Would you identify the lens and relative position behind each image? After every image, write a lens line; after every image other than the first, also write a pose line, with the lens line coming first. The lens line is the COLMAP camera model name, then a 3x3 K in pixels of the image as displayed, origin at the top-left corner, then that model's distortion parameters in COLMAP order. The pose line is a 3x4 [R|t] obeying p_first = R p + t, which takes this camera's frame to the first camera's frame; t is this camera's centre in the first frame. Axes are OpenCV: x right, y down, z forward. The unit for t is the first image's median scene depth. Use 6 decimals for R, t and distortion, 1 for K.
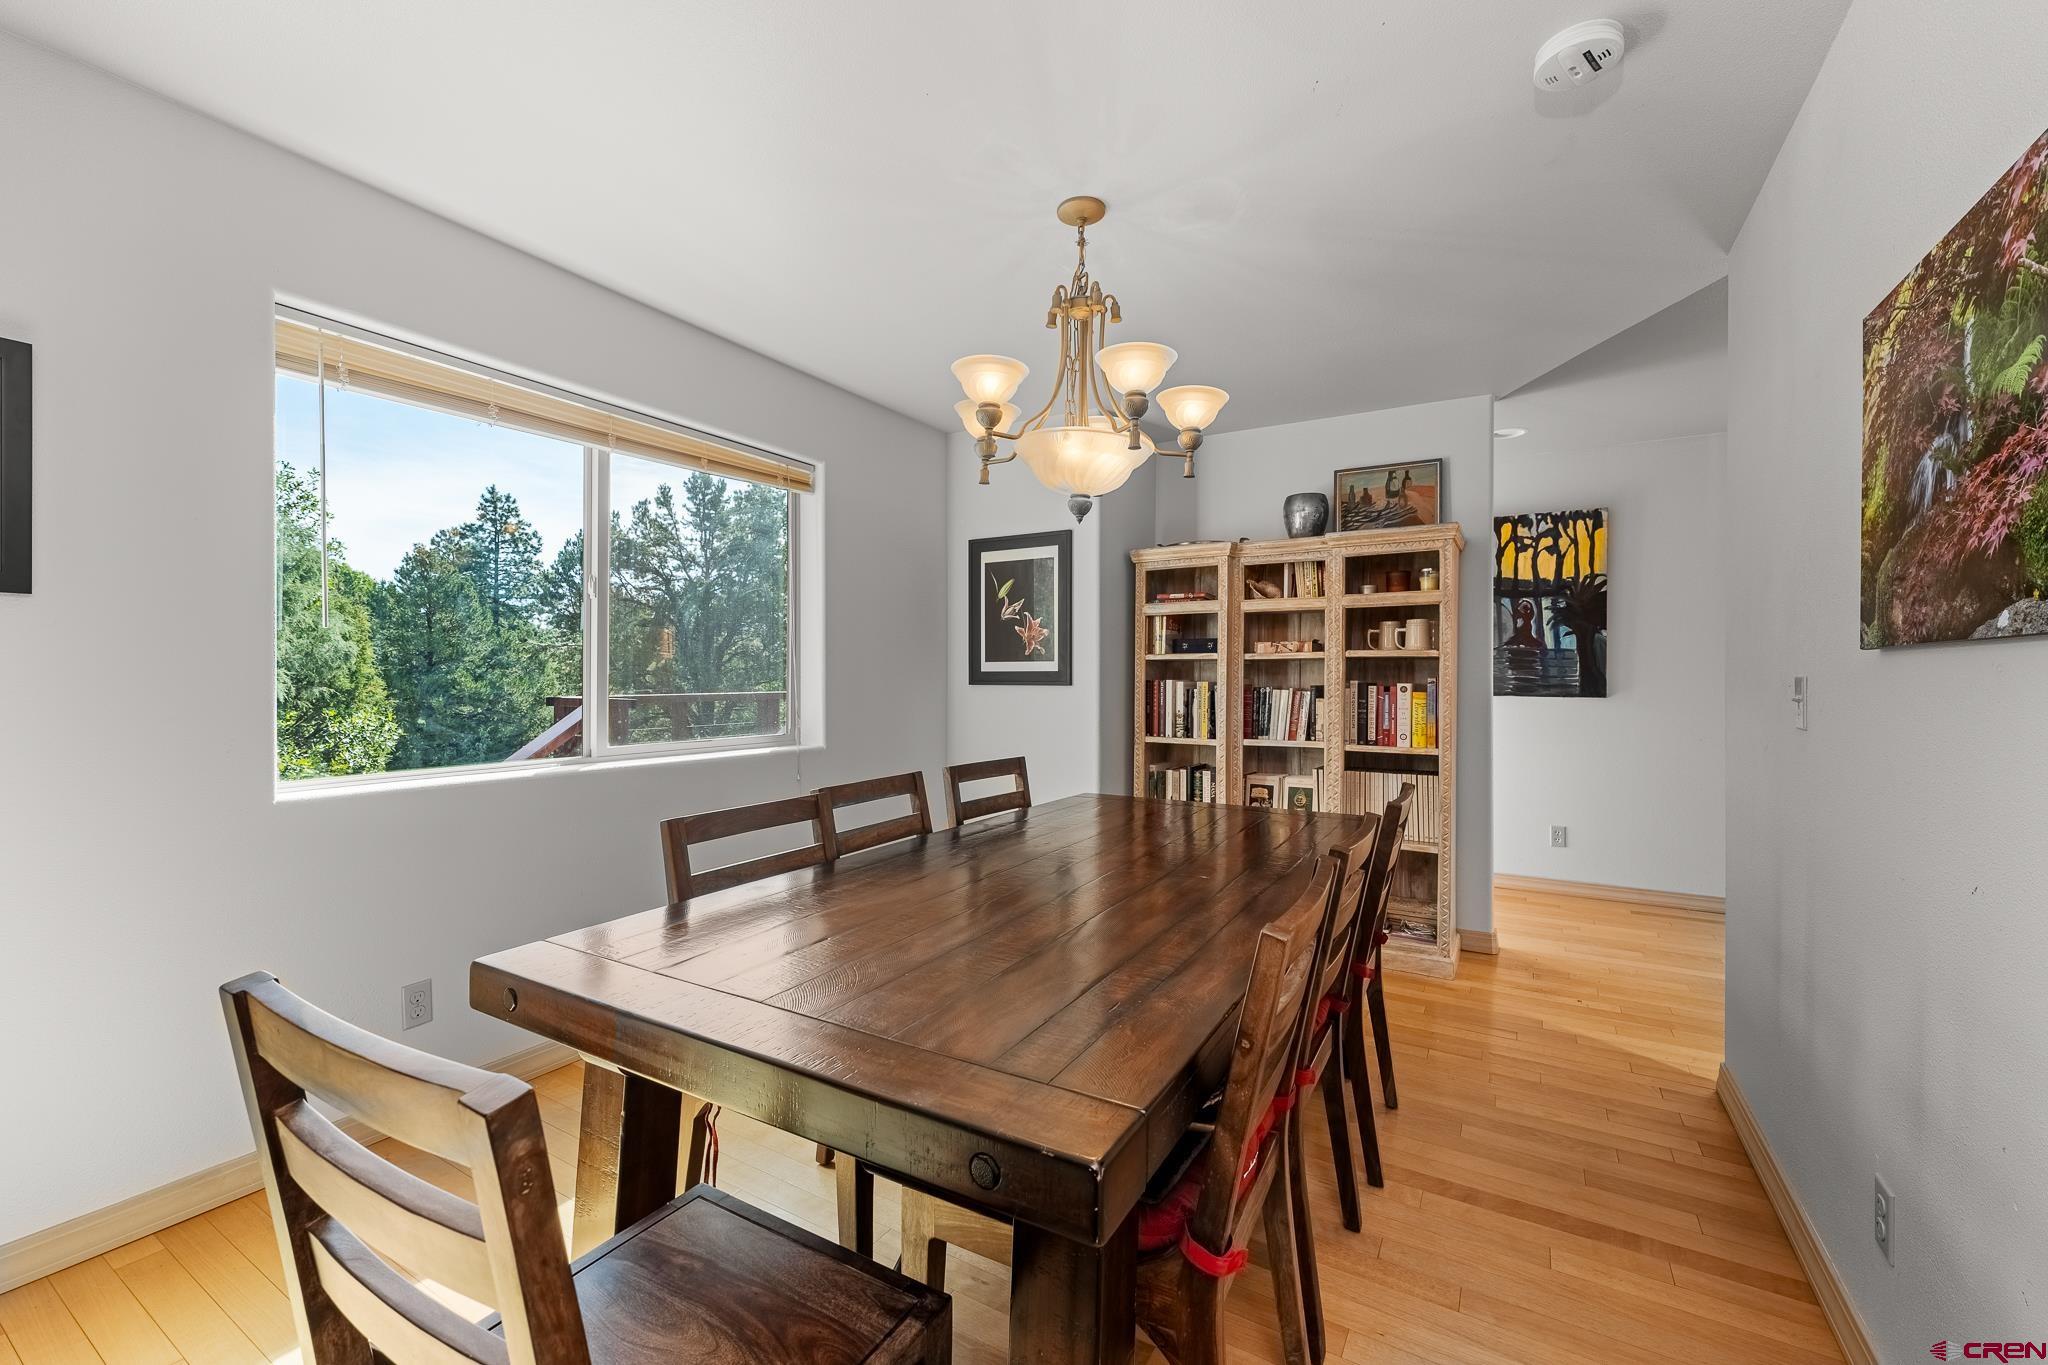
lens RADIAL K [[836.9, 0, 1015.6], [0, 836.9, 675.2], [0, 0, 1]] dist [0.000458, 0.000478]
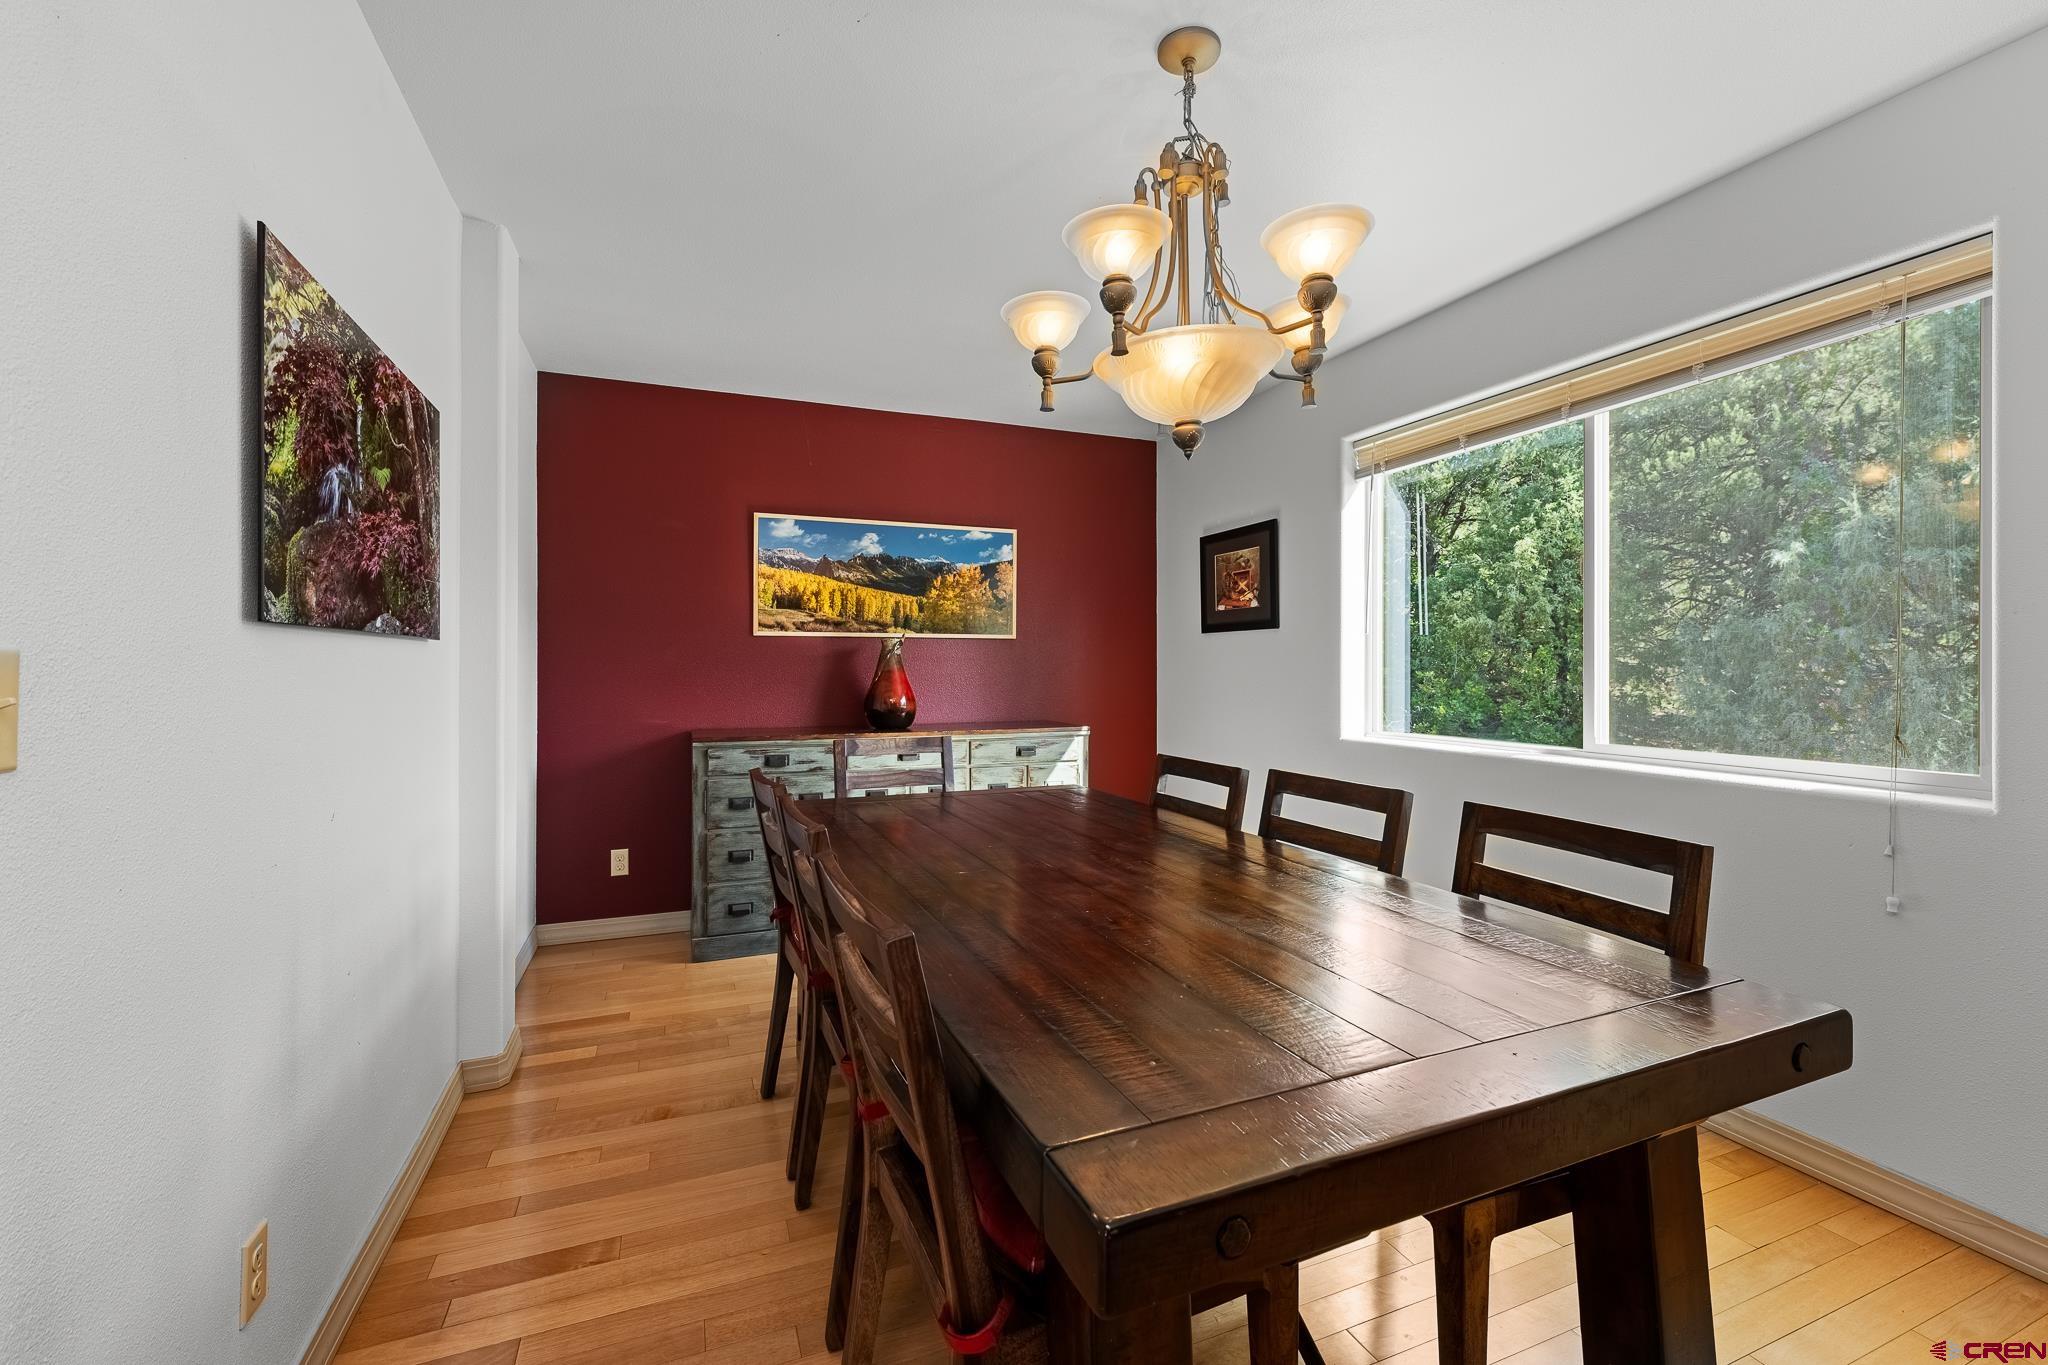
lens RADIAL K [[836.9, 0, 1013.4], [0, 836.9, 671.2], [0, 0, 1]] dist [0.000458, 0.000478]
pose [[-0.589386, -0.000402, -0.807851, 0.741122], [-0.006139, 0.999973, 0.003981, 0.006319], [0.807828, 0.007306, -0.589373, 1.243077]]
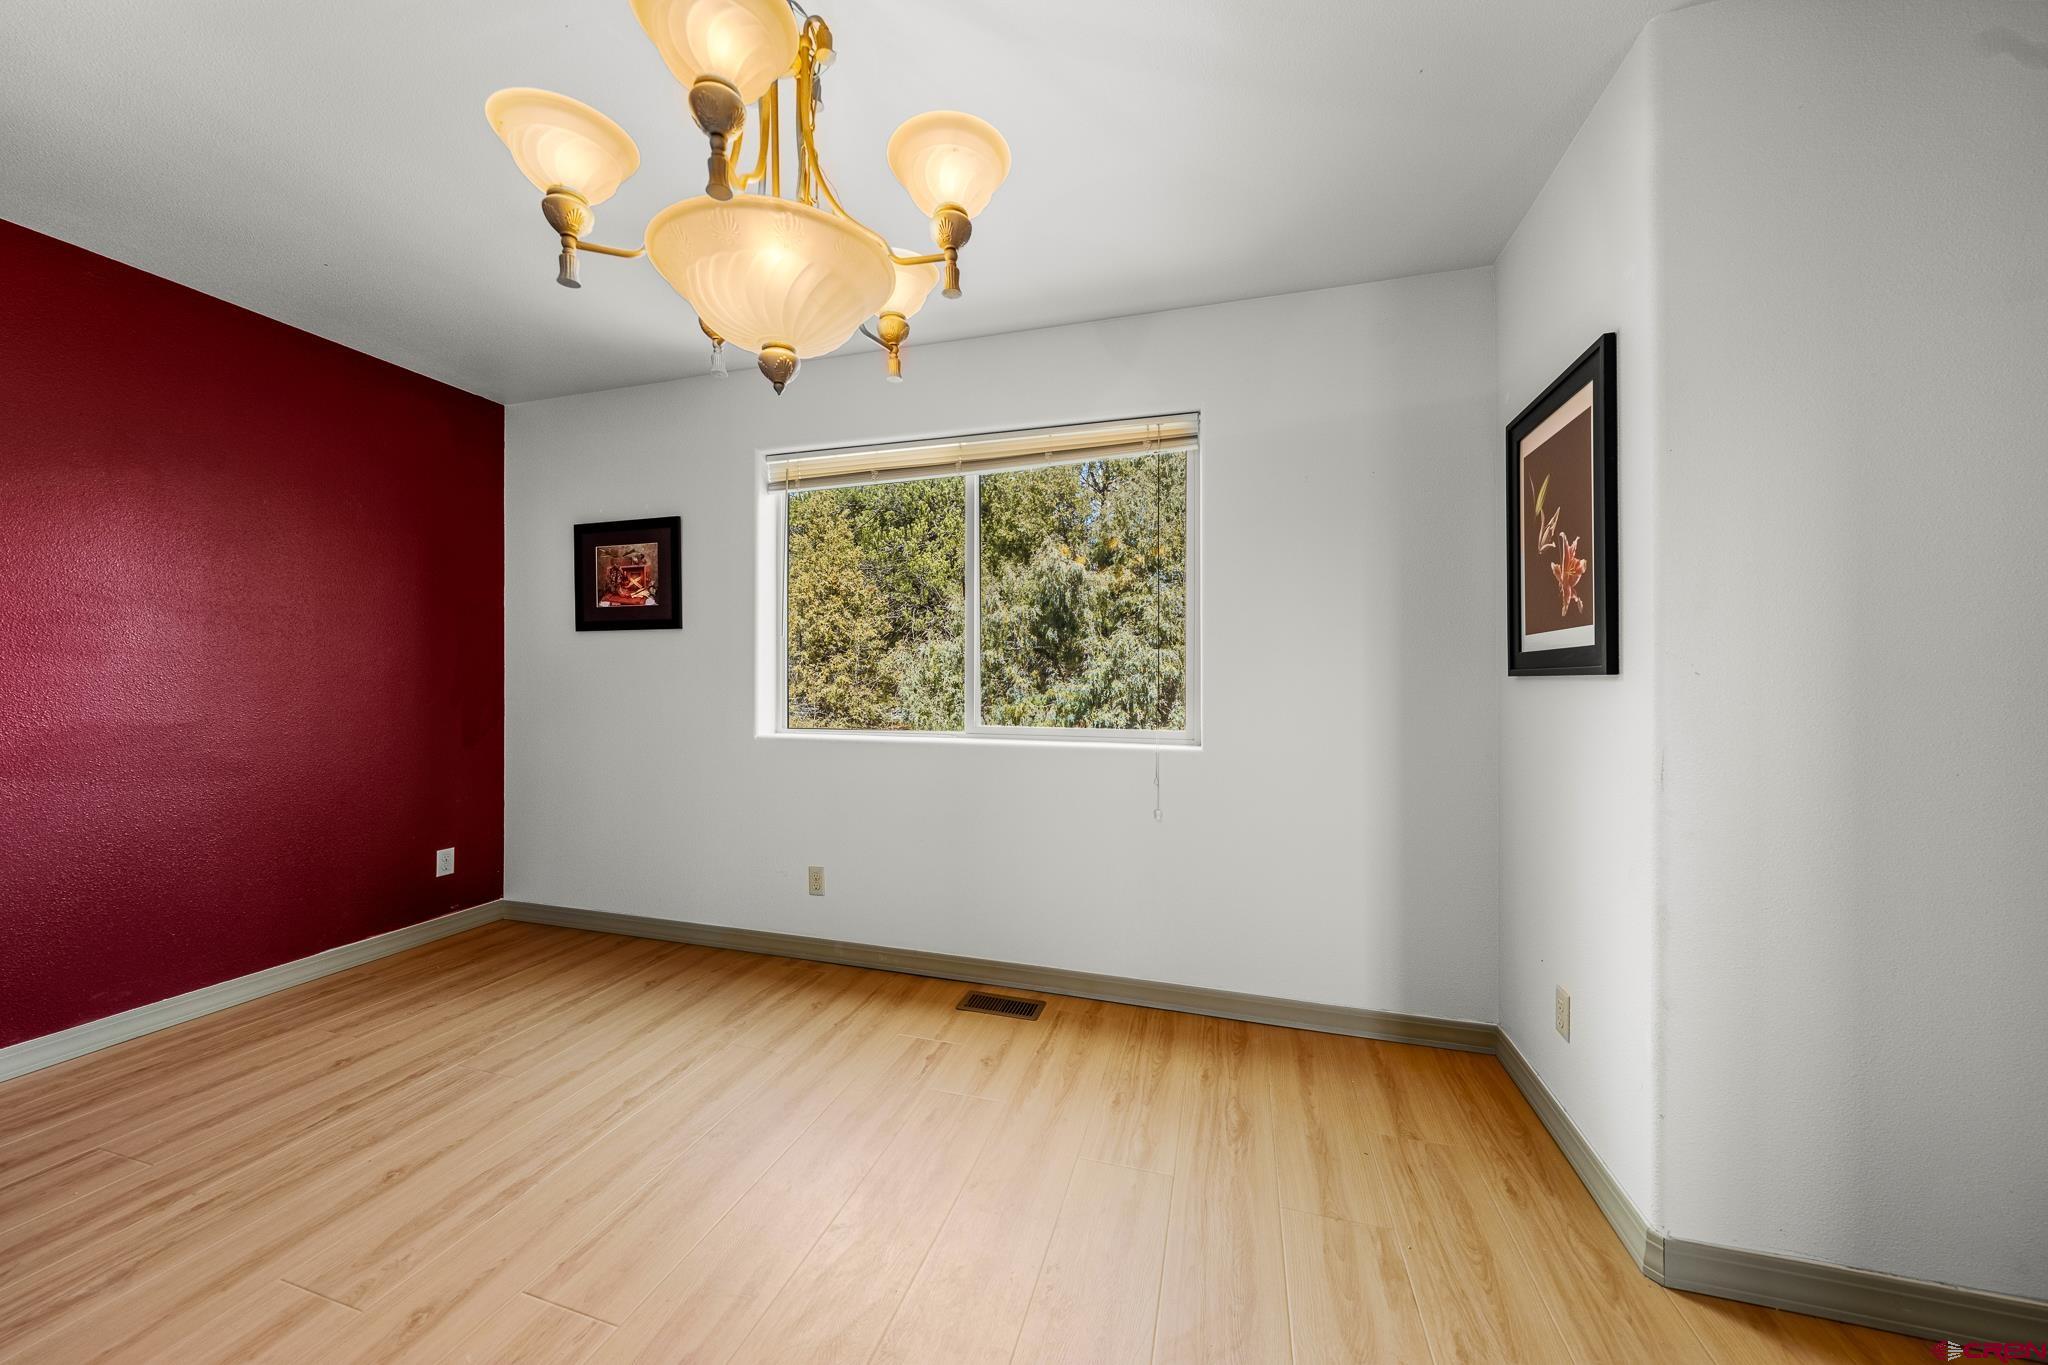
lens RADIAL K [[685.1, 0, 1038.1], [0, 685.1, 681.7], [0, 0, 1]] dist [-0.000718, -0.000019]
pose [[0.268106, 0.010926, -0.963327, 0.495275], [-0.001679, 0.999939, 0.010874, 0.016999], [0.963388, -0.001298, 0.268108, 0.886759]]
